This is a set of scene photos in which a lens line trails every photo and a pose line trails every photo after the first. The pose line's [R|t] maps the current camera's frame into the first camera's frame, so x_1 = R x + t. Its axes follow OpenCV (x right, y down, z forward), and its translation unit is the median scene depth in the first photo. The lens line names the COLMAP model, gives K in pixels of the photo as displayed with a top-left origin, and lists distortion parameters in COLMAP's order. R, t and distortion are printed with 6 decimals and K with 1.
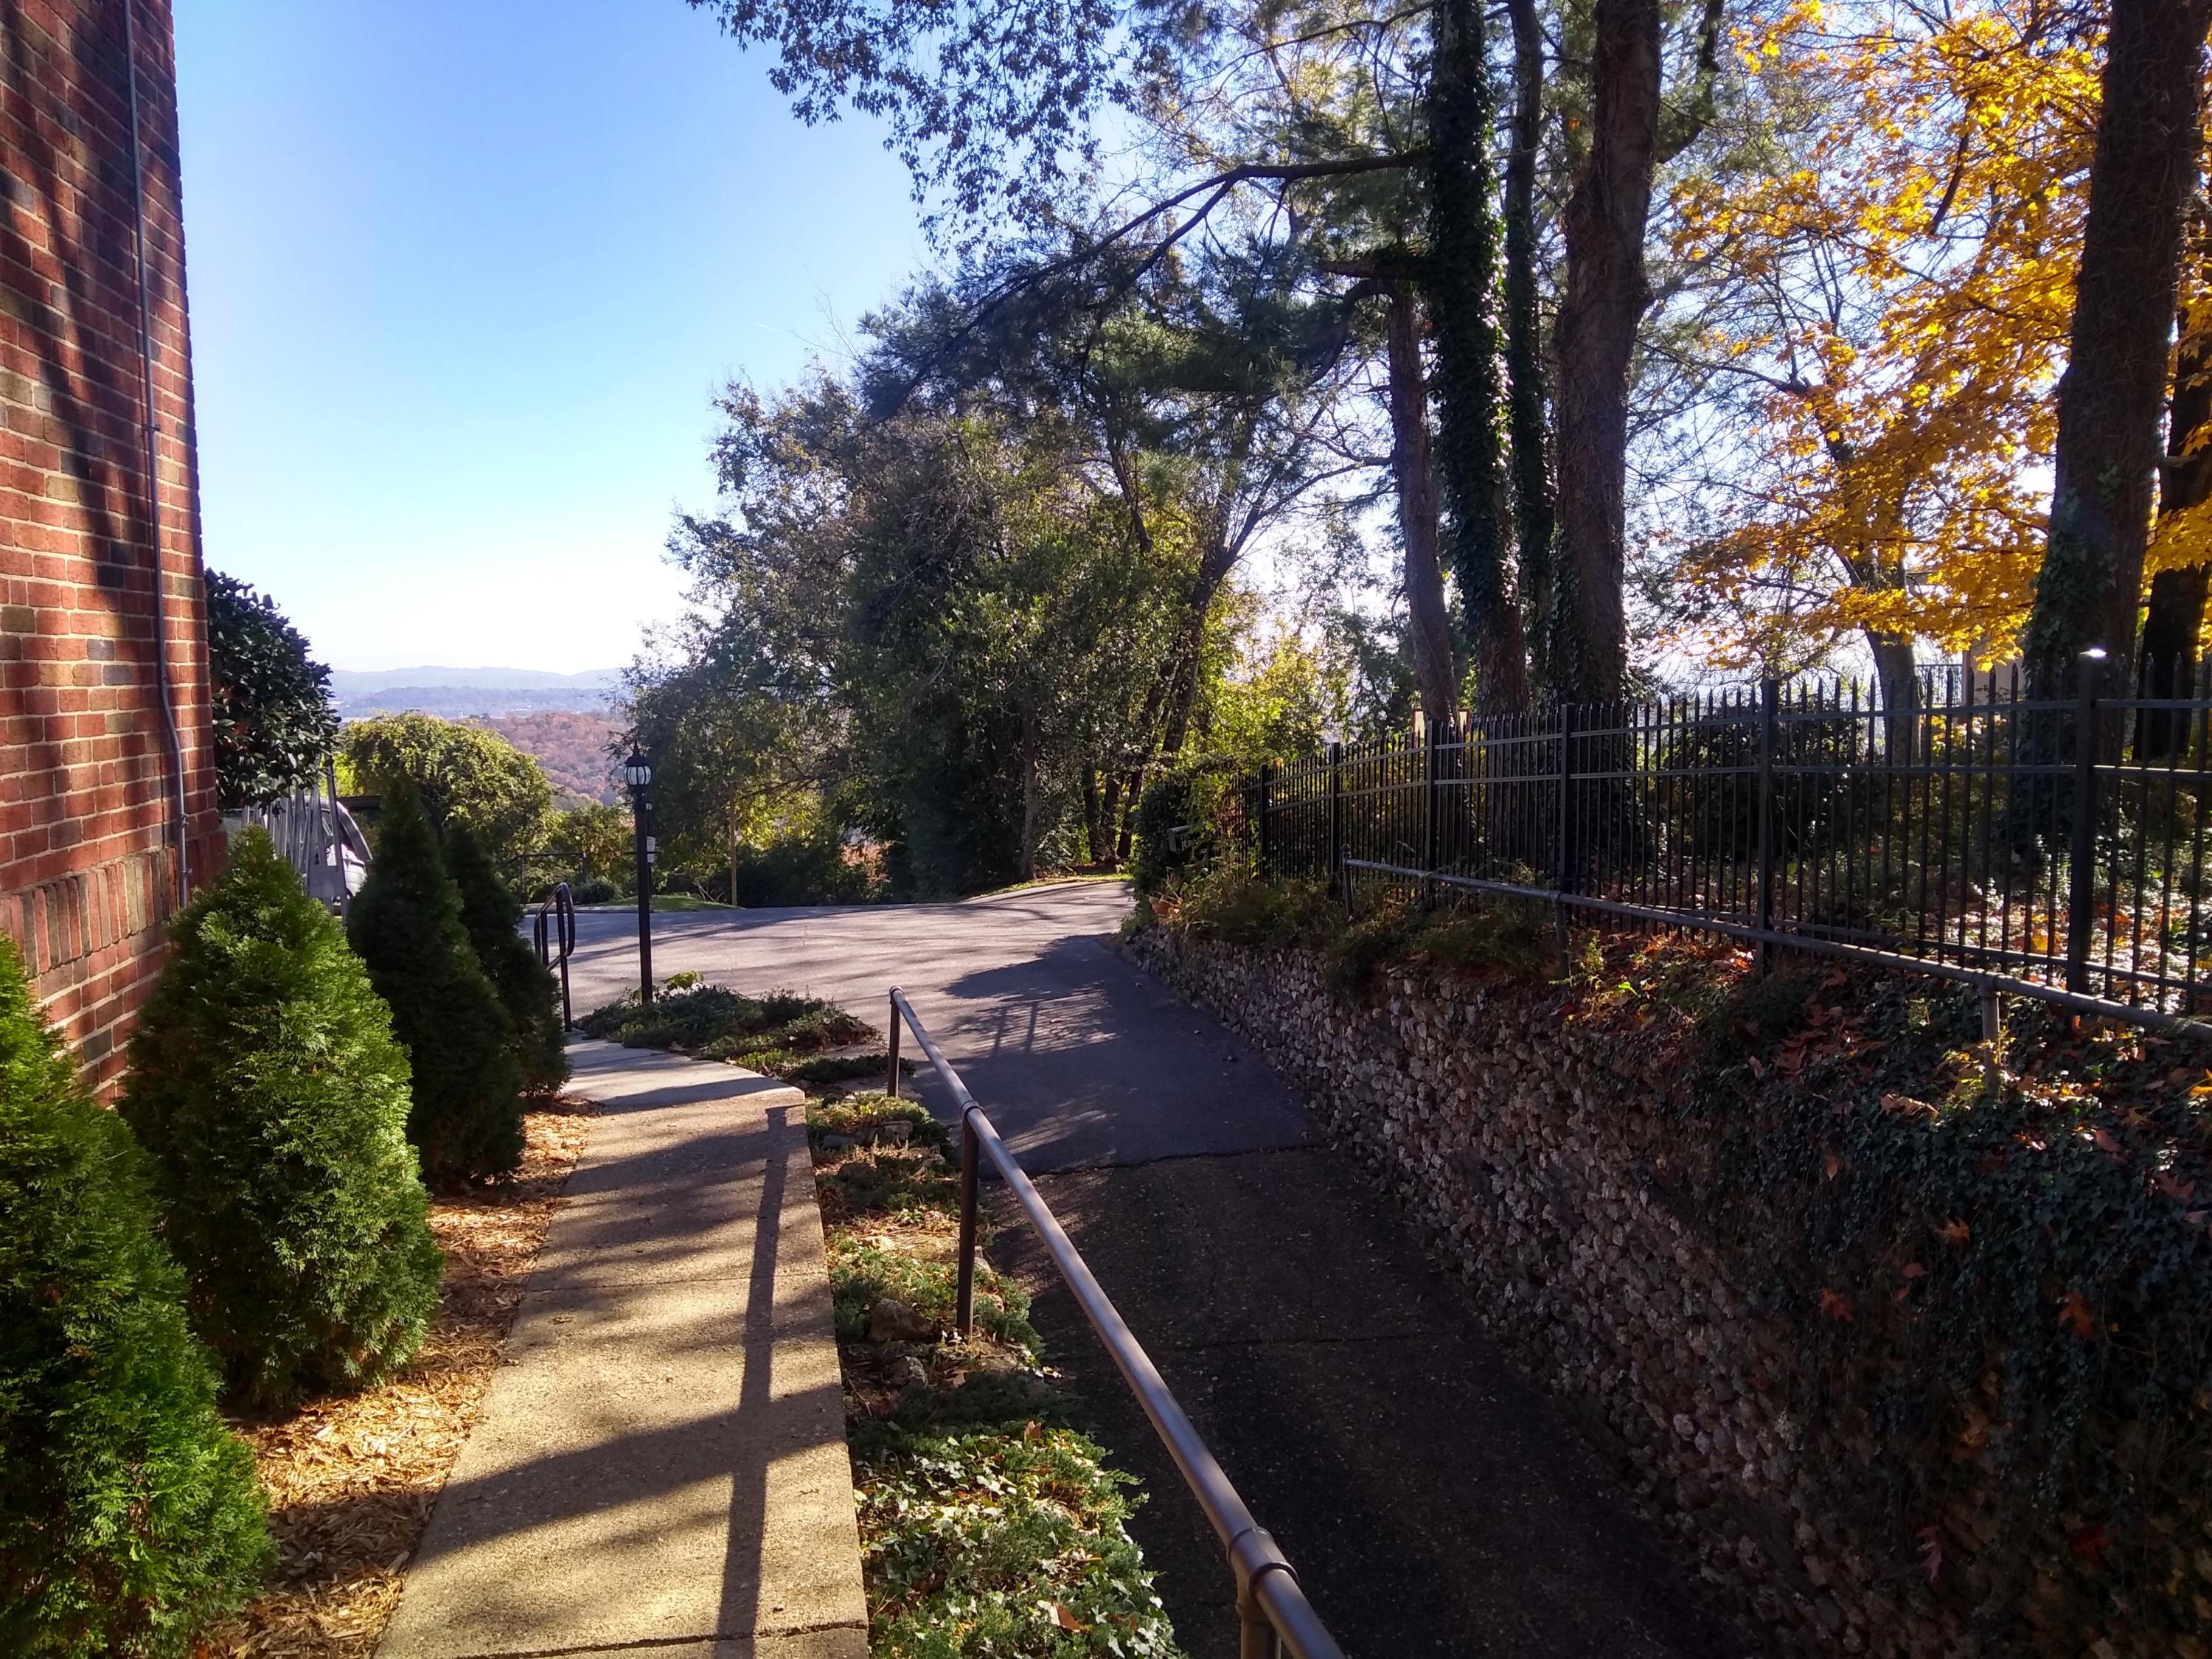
lens RADIAL K [[1829.4, 0, 1106.0], [0, 1829.4, 829.5], [0, 0, 1]] dist [0.102796, 0.000175]
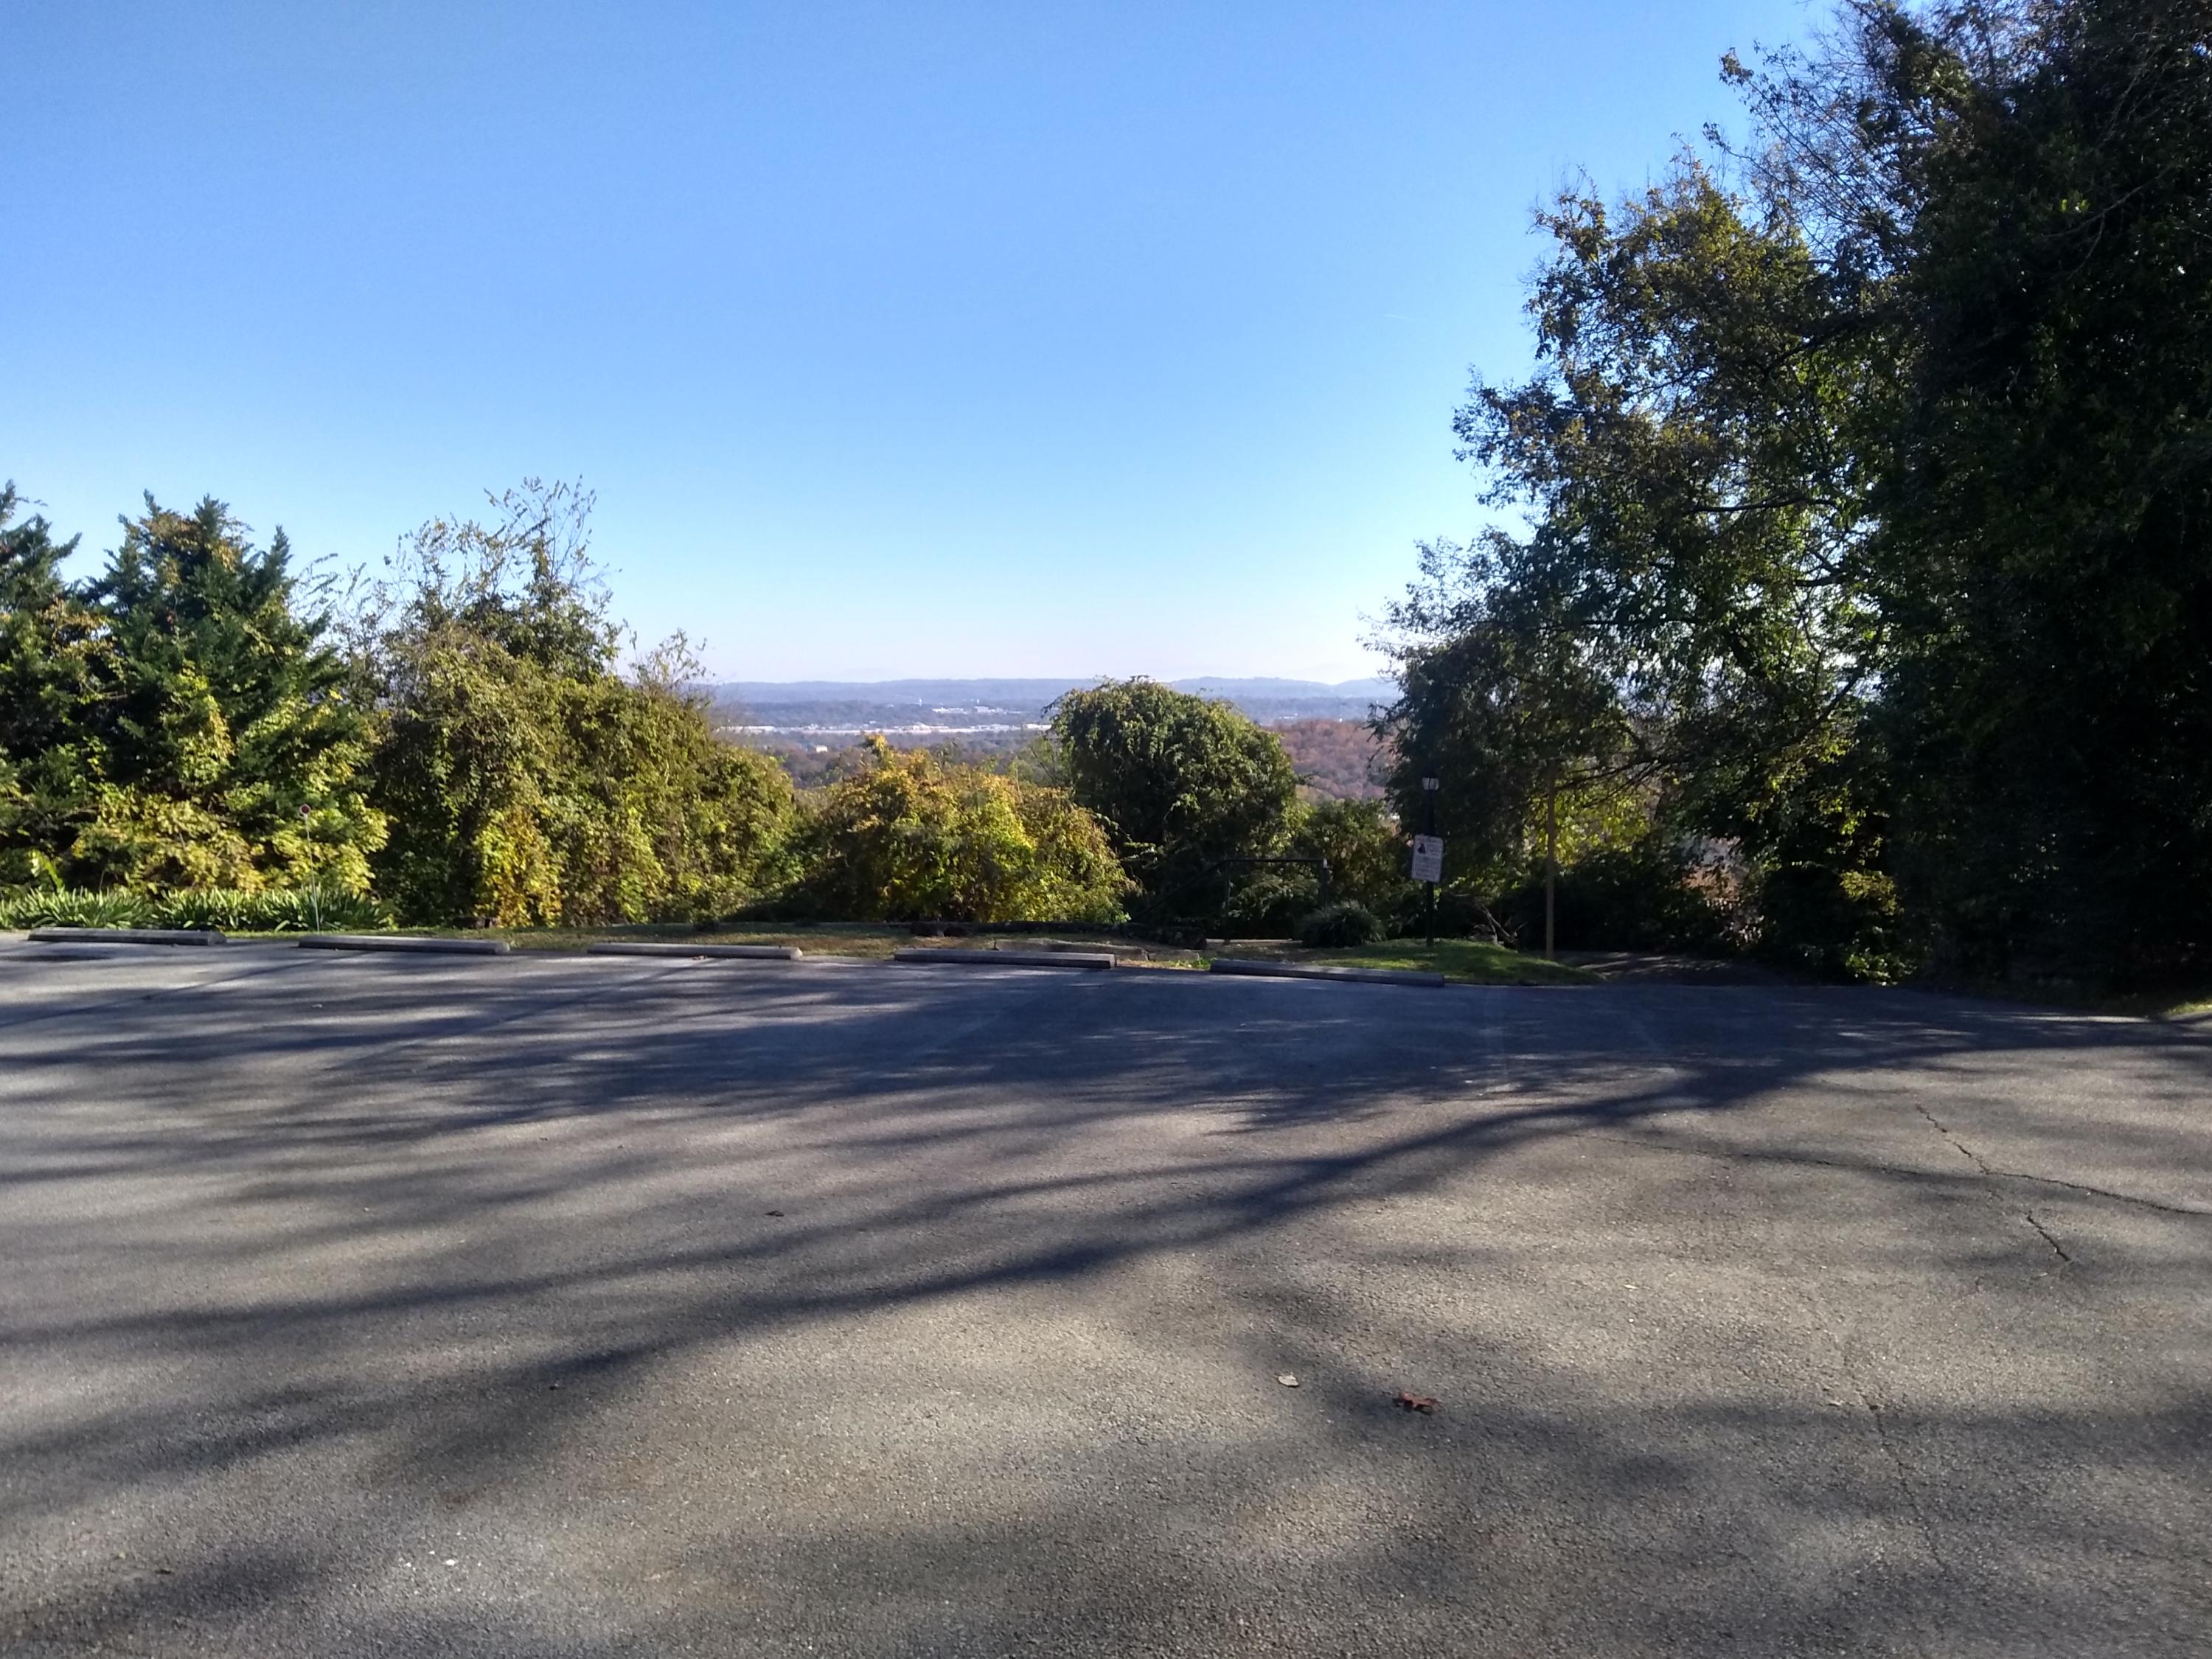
lens RADIAL K [[1829.4, 0, 1106.0], [0, 1829.4, 829.5], [0, 0, 1]] dist [0.102796, 0.000175]
pose [[0.918686, 0.032492, -0.393649, -0.070065], [-0.035593, 0.999366, -0.000576, 0.004393], [0.393381, 0.014541, 0.919261, 0.262232]]
